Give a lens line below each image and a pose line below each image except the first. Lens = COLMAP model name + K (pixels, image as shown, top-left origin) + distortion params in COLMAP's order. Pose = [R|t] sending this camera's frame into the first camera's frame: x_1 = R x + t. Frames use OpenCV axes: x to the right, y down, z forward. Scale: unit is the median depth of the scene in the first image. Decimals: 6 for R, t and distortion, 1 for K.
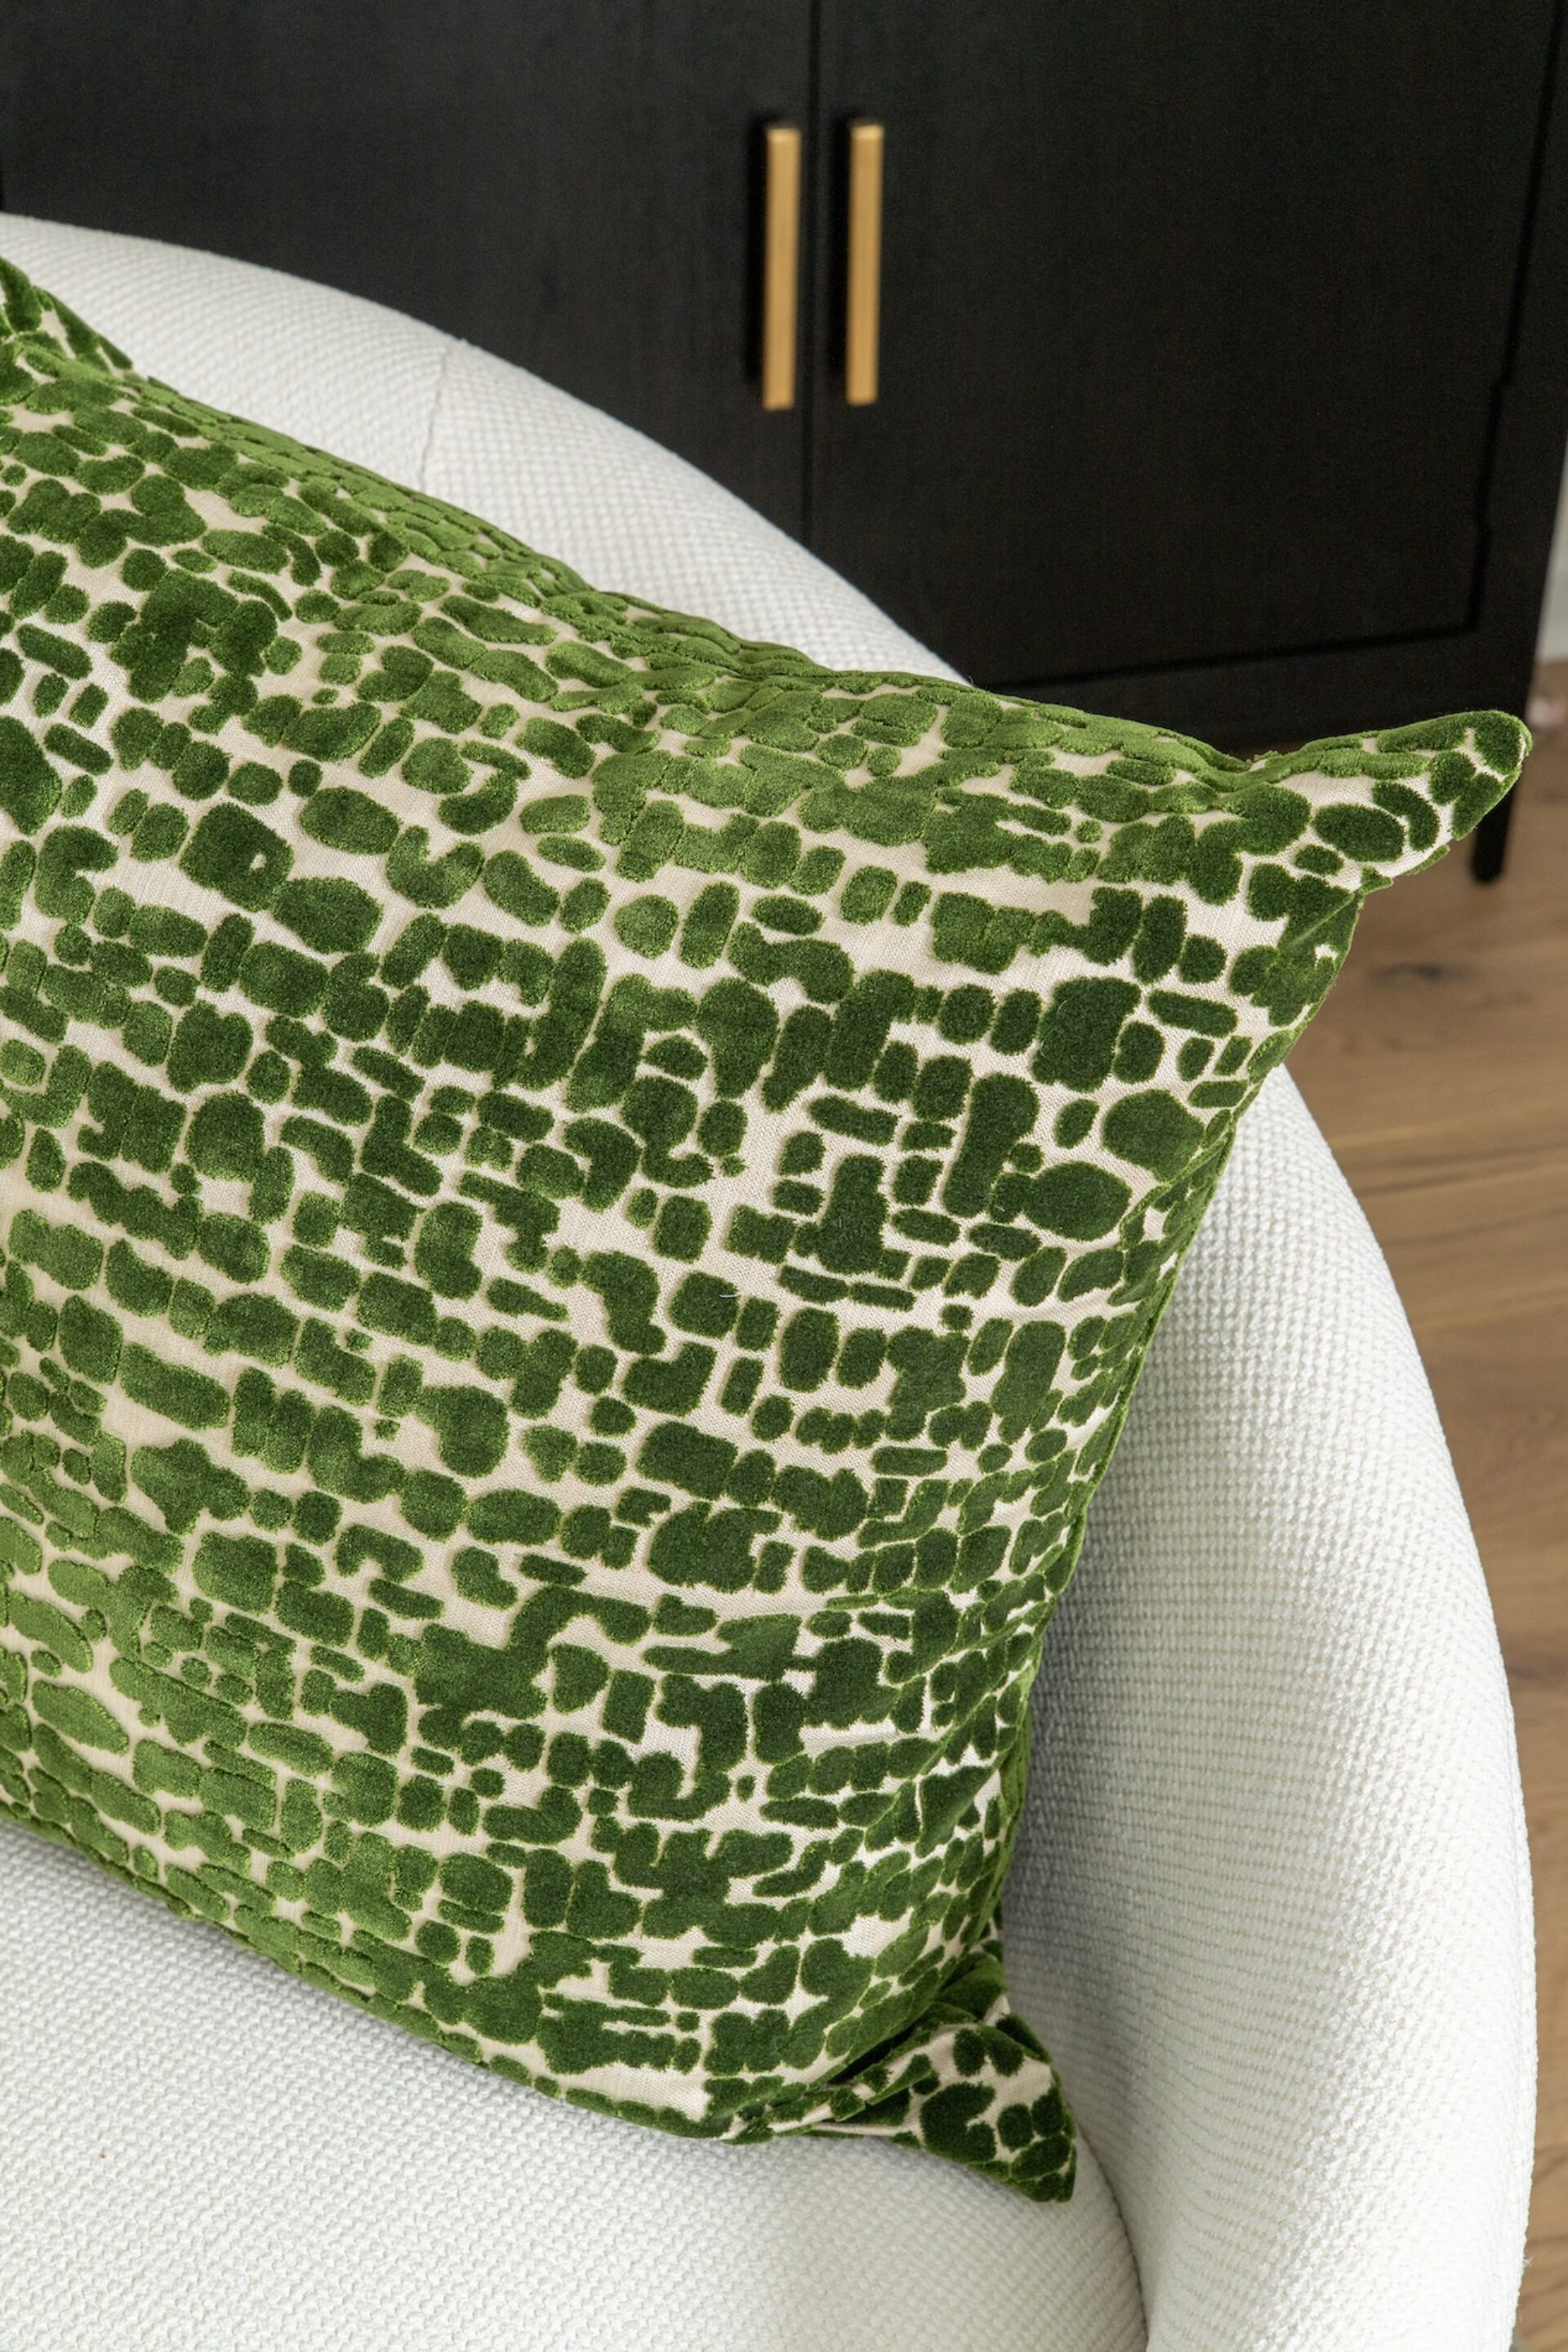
lens RADIAL K [[3585.5, 0, 784.0], [0, 3585.5, 1176.0], [0, 0, 1]] dist [0.018571, 0.045236]
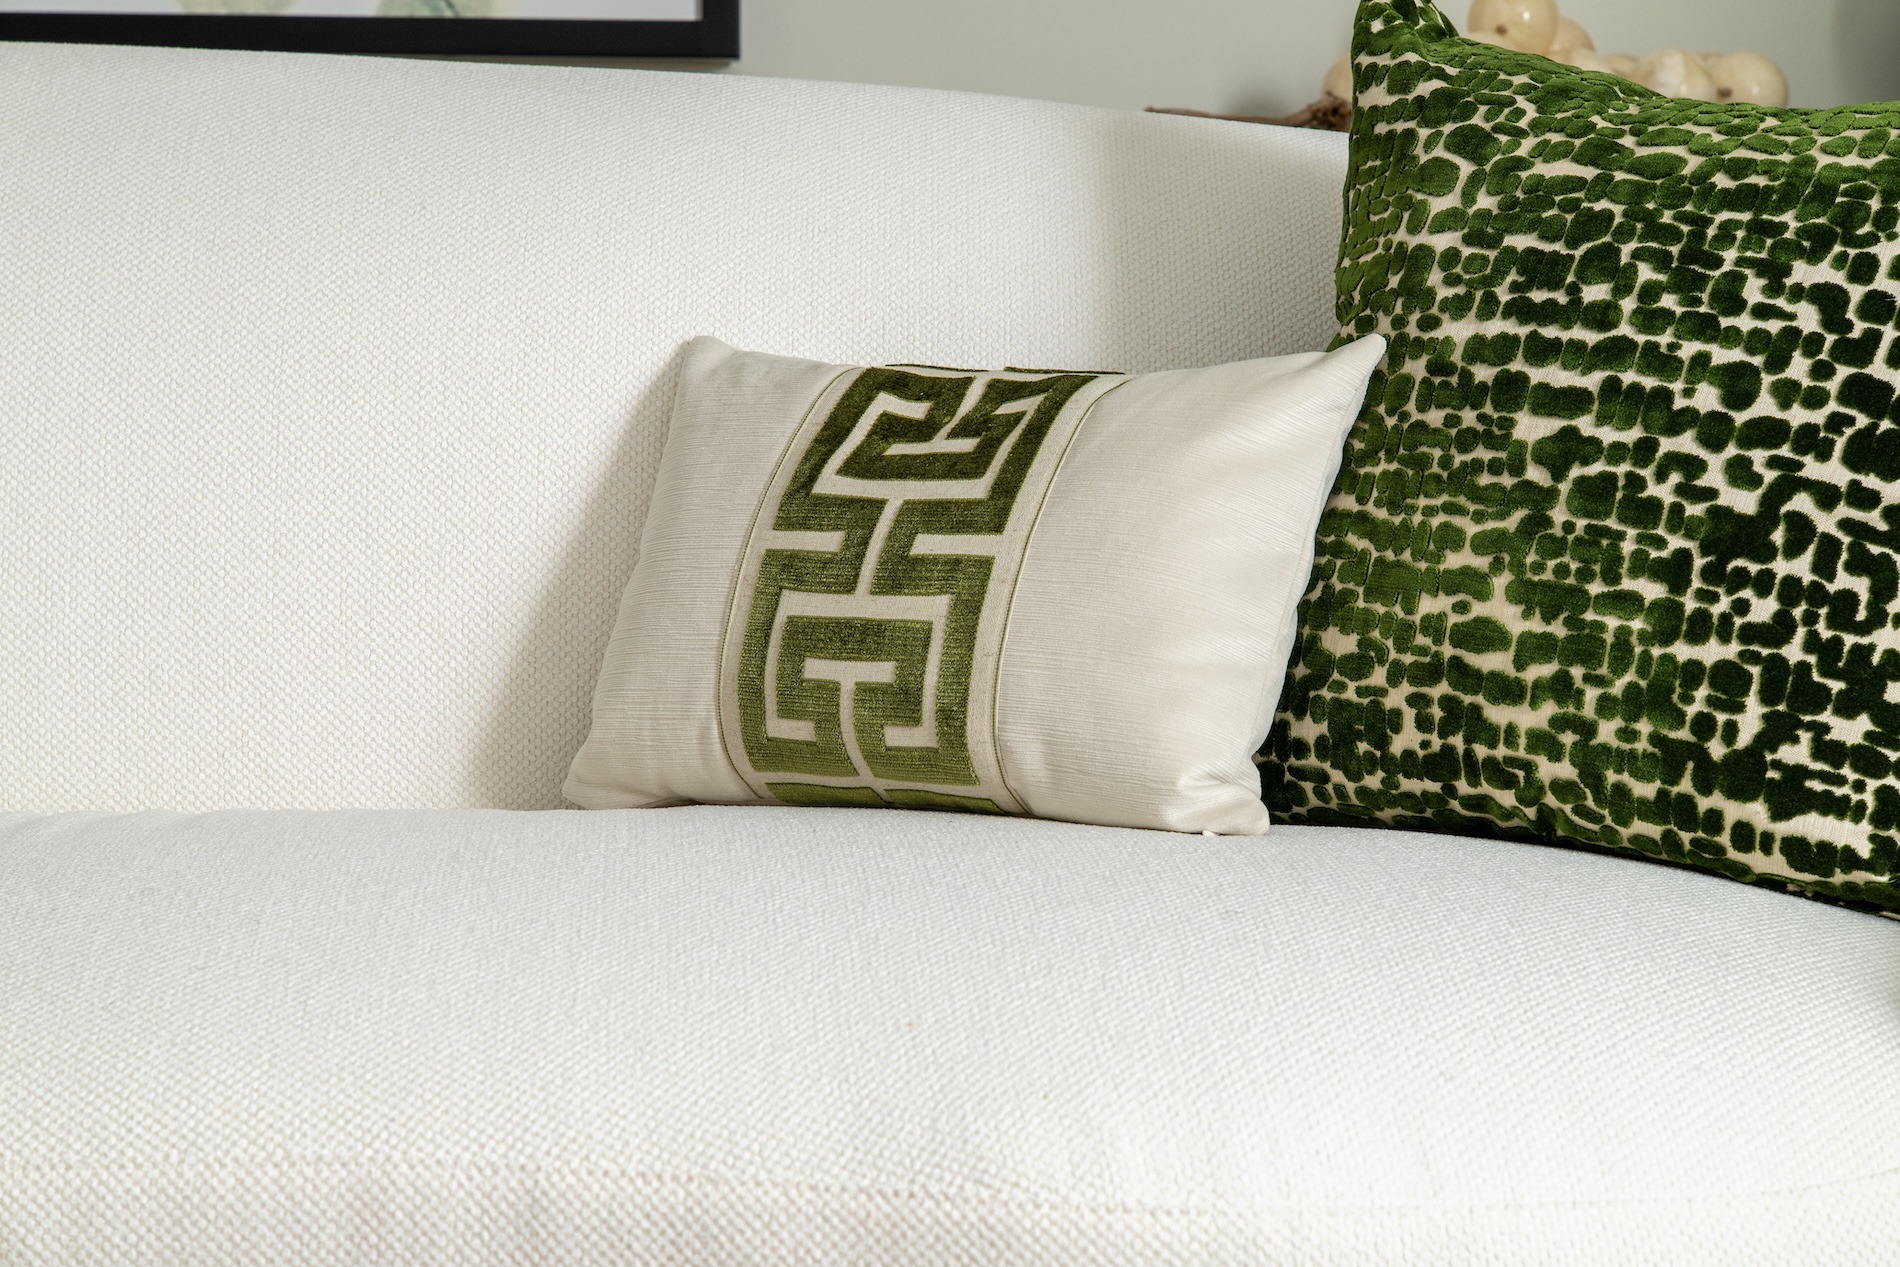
lens RADIAL K [[3792.9, 0, 950.0], [0, 3792.9, 633.5], [0, 0, 1]] dist [0.017472, 0.208960]
pose [[0.985081, 0.013389, -0.171570, -0.144621], [-0.099481, 0.857818, -0.504234, 1.136443], [0.140425, 0.513780, 0.846352, -0.570401]]
